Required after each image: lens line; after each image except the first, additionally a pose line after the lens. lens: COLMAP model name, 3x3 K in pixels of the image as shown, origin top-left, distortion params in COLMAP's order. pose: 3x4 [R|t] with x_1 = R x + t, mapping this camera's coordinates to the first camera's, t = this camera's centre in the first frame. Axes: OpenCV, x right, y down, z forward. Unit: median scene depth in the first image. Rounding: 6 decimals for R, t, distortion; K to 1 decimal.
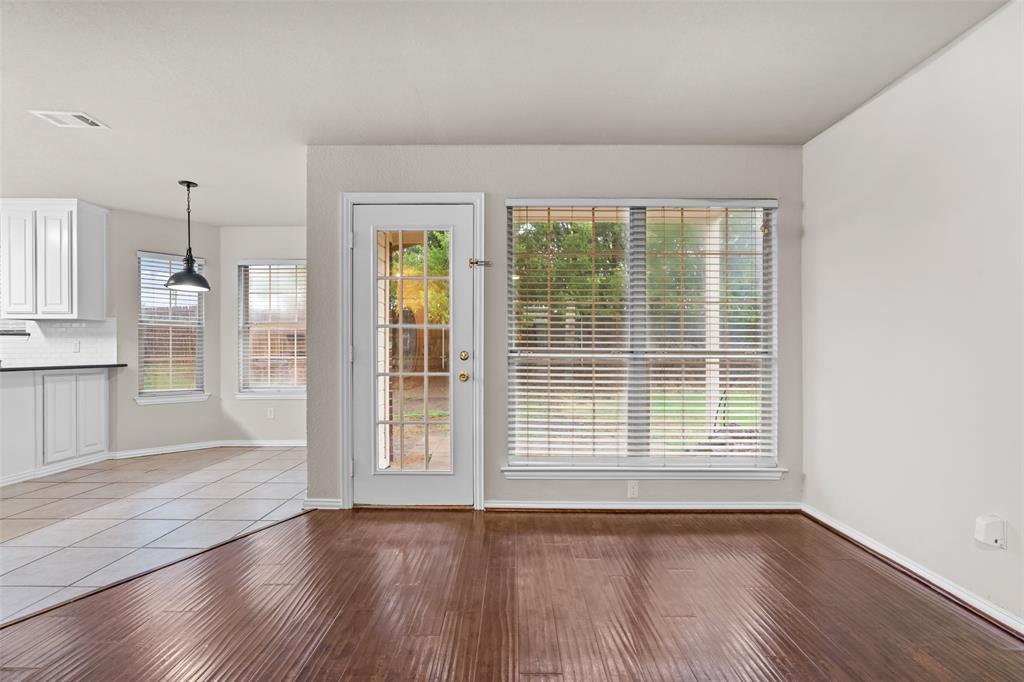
lens RADIAL K [[468.0, 0, 512.7], [0, 468.0, 350.3], [0, 0, 1]] dist [-0.002894, 0.000417]
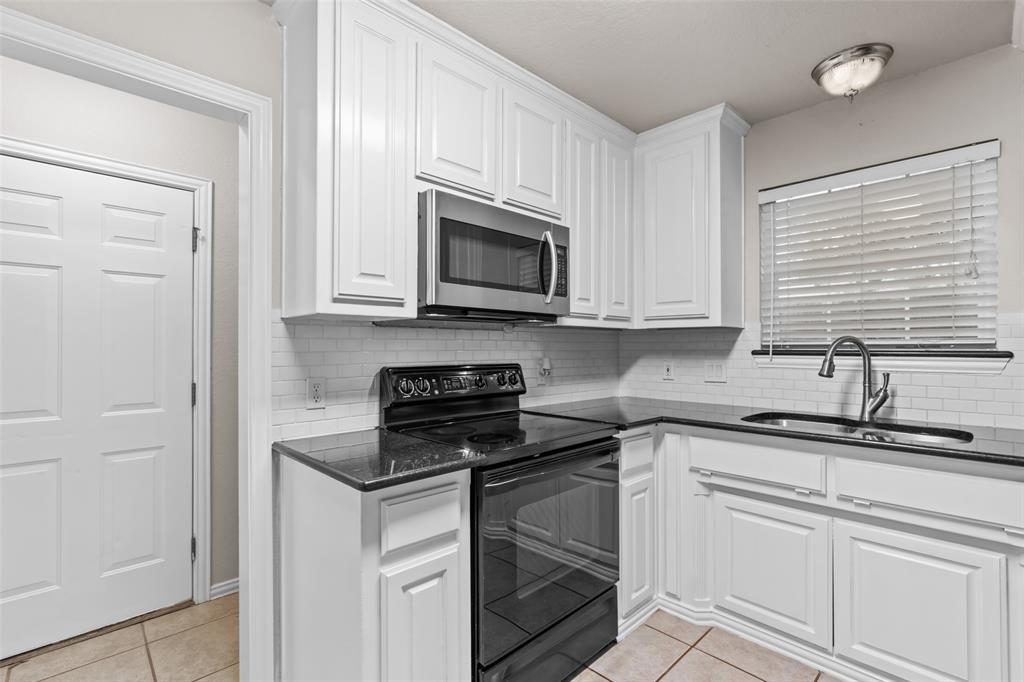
lens RADIAL K [[468.2, 0, 514.5], [0, 468.2, 342.8], [0, 0, 1]] dist [-0.001786, 0.000297]
pose [[0.703676, -0.008408, -0.710471, -1.123531], [0.001954, 0.999949, -0.009898, -0.044182], [0.710518, 0.005577, 0.703657, 0.450575]]
